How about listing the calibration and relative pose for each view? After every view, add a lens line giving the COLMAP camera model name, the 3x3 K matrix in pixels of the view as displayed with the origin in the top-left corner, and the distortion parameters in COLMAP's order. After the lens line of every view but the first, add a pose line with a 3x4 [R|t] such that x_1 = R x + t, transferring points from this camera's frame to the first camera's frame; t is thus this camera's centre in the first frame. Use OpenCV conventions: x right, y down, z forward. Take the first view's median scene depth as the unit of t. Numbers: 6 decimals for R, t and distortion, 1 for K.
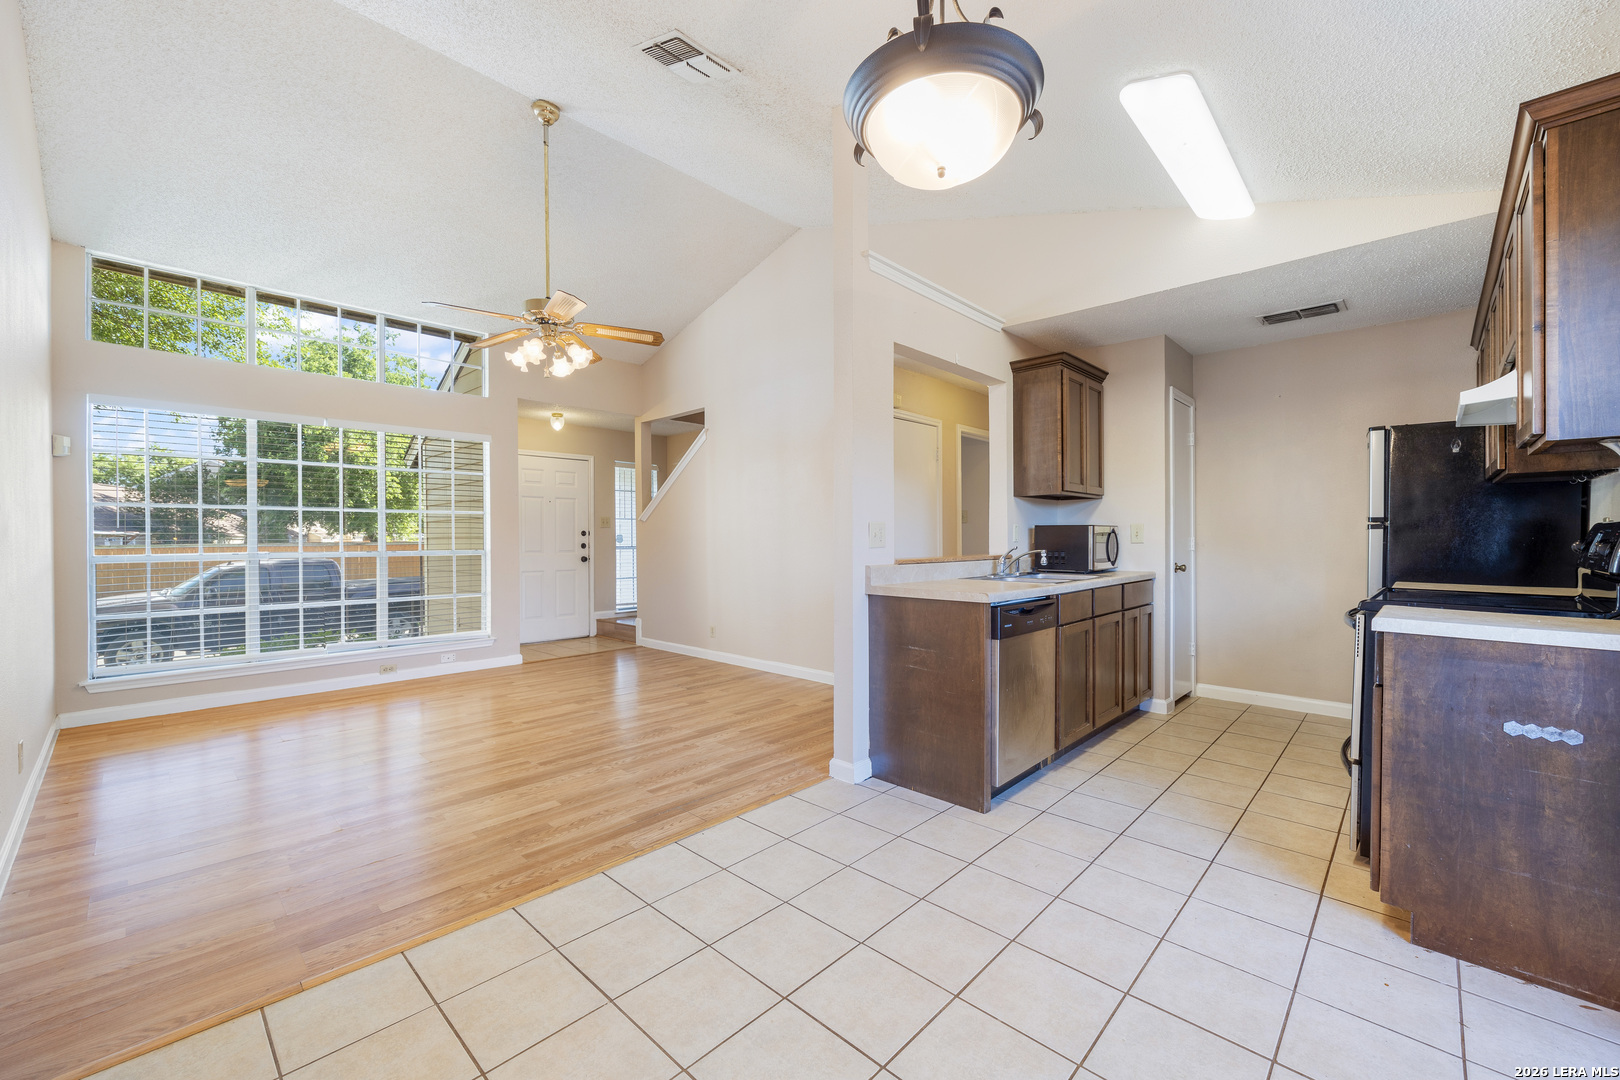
lens RADIAL K [[657.9, 0, 803.4], [0, 657.9, 535.4], [0, 0, 1]] dist [0.001213, 0.000128]
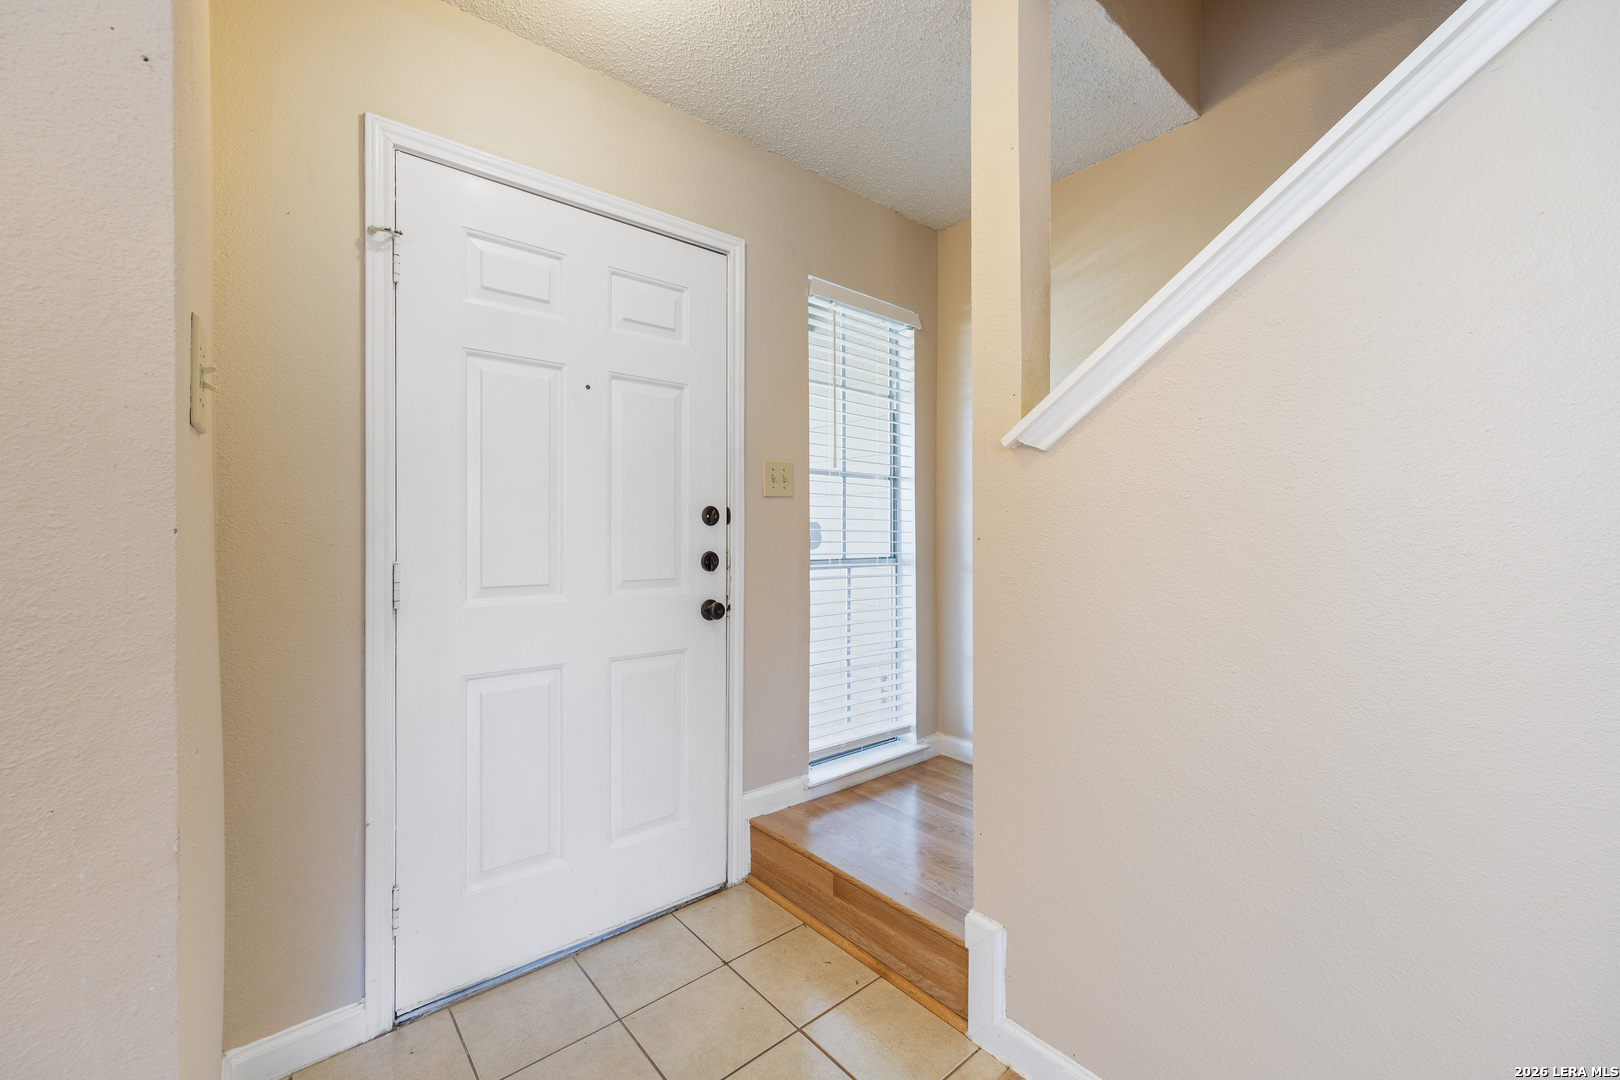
lens RADIAL K [[659.7, 0, 804.5], [0, 659.7, 530.6], [0, 0, 1]] dist [0.001838, -0.000052]
pose [[0.994776, 0.004676, -0.101976, -0.428698], [-0.004501, 0.999988, 0.001950, 0.004029], [0.101984, -0.001481, 0.994785, 1.173316]]
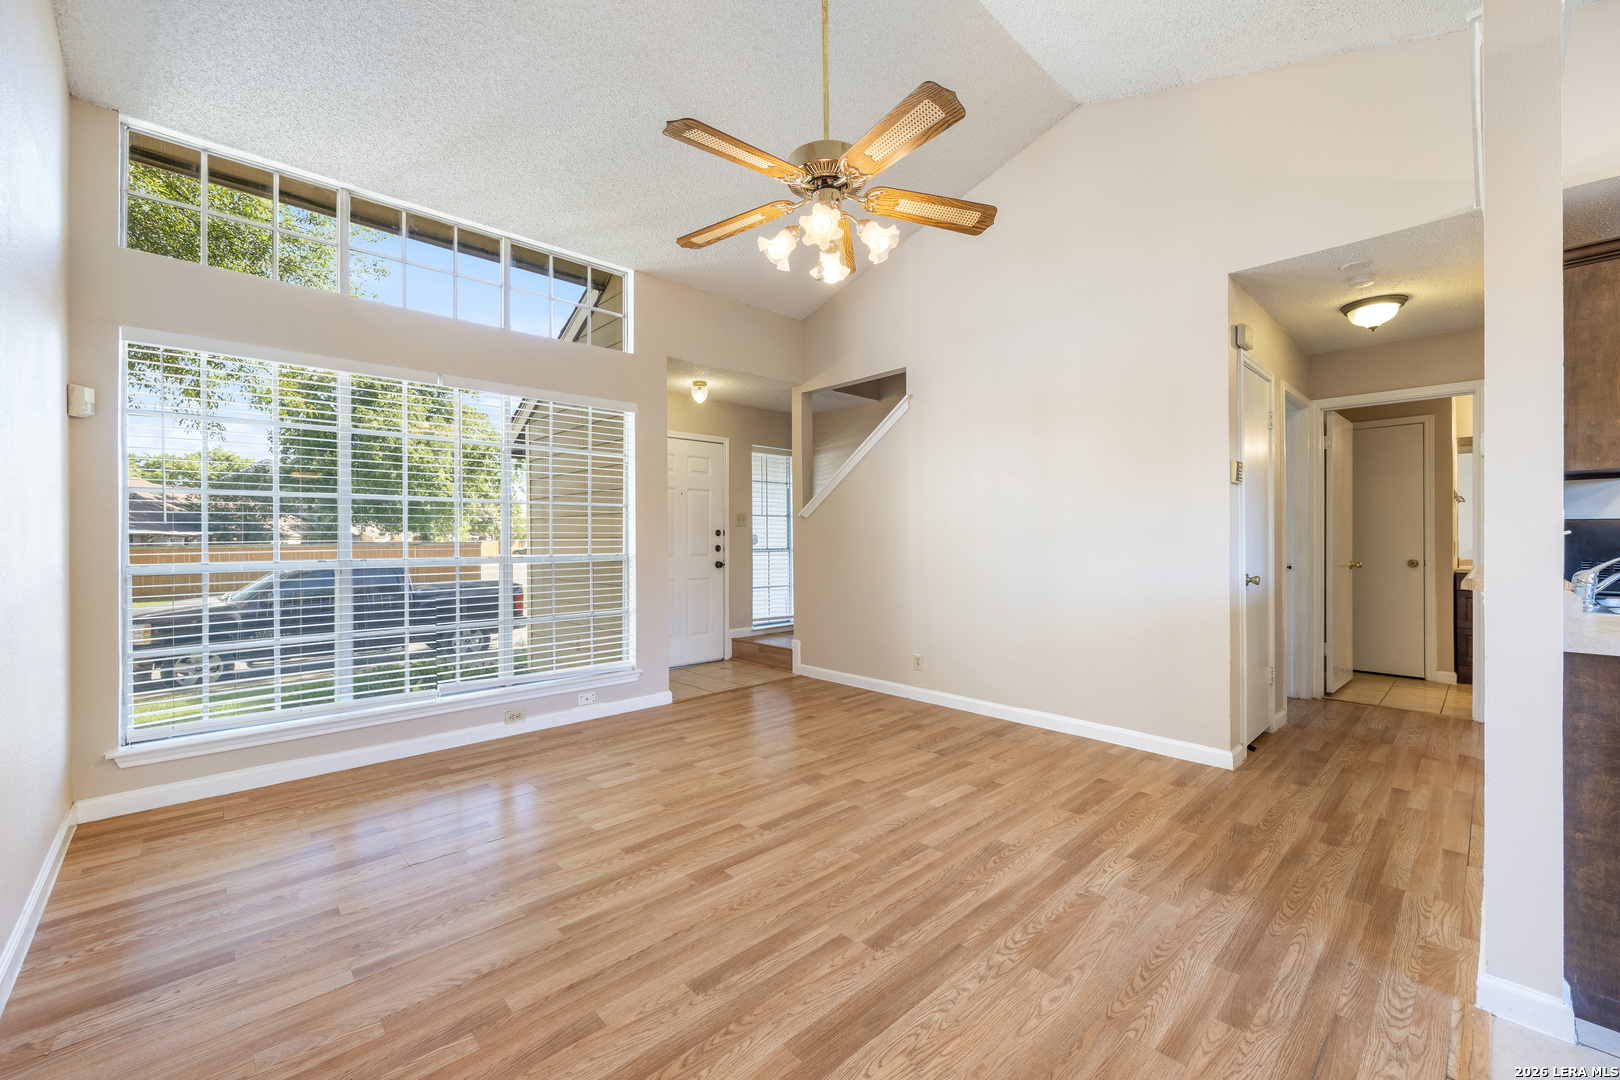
lens RADIAL K [[659.7, 0, 804.5], [0, 659.7, 530.6], [0, 0, 1]] dist [0.001838, -0.000052]
pose [[0.998815, -0.000853, -0.048664, -0.301170], [0.000489, 0.999972, -0.007497, 0.000572], [0.048669, 0.007464, 0.998787, 0.306383]]
